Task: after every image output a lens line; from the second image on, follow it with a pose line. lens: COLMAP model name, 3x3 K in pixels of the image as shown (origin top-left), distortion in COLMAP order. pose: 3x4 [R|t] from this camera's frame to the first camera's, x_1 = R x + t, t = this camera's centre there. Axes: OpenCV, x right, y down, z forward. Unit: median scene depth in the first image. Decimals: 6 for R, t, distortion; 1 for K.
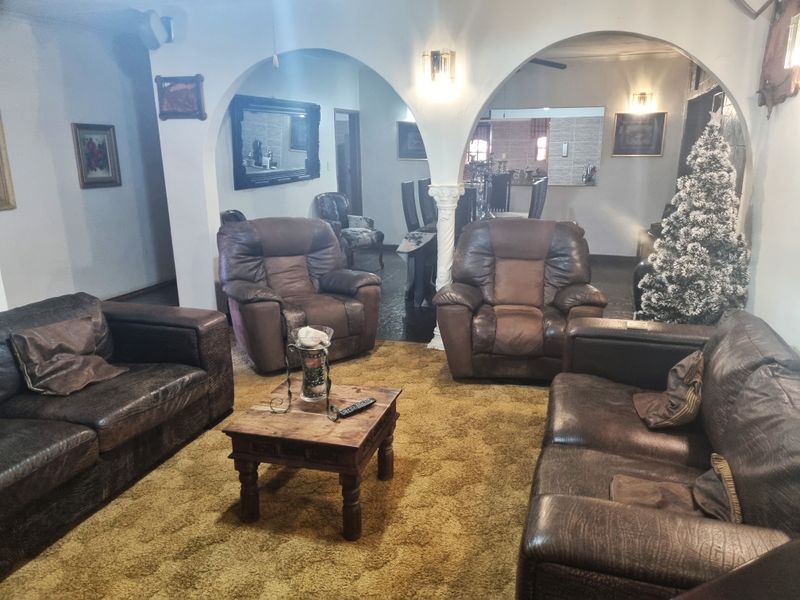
lens RADIAL K [[601.1, 0, 401.0], [0, 601.1, 301.9], [0, 0, 1]] dist [-0.002817, -0.001352]
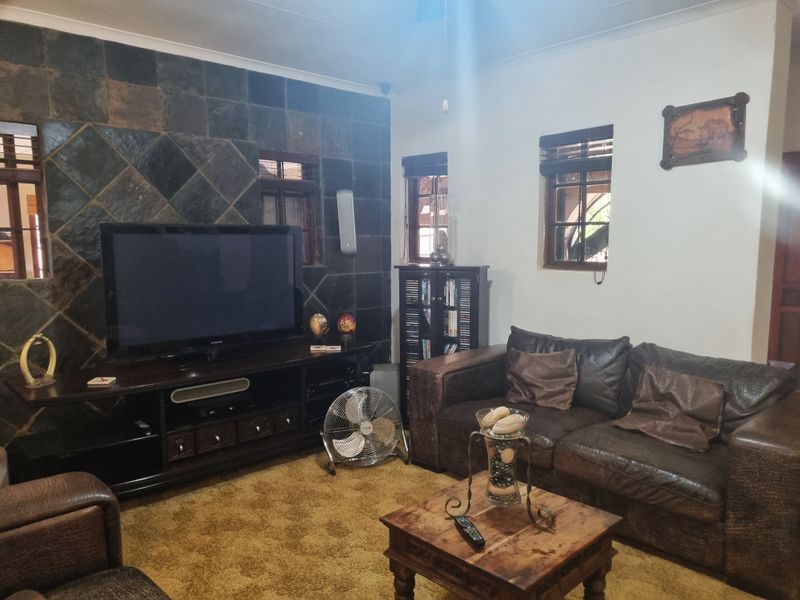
lens RADIAL K [[601.1, 0, 401.7], [0, 601.1, 300.8], [0, 0, 1]] dist [-0.002817, -0.001352]
pose [[-0.479677, 0.111400, -0.870345, 0.530793], [-0.205381, 0.950098, 0.234801, -0.229767], [0.853070, 0.291381, -0.432861, 1.062430]]
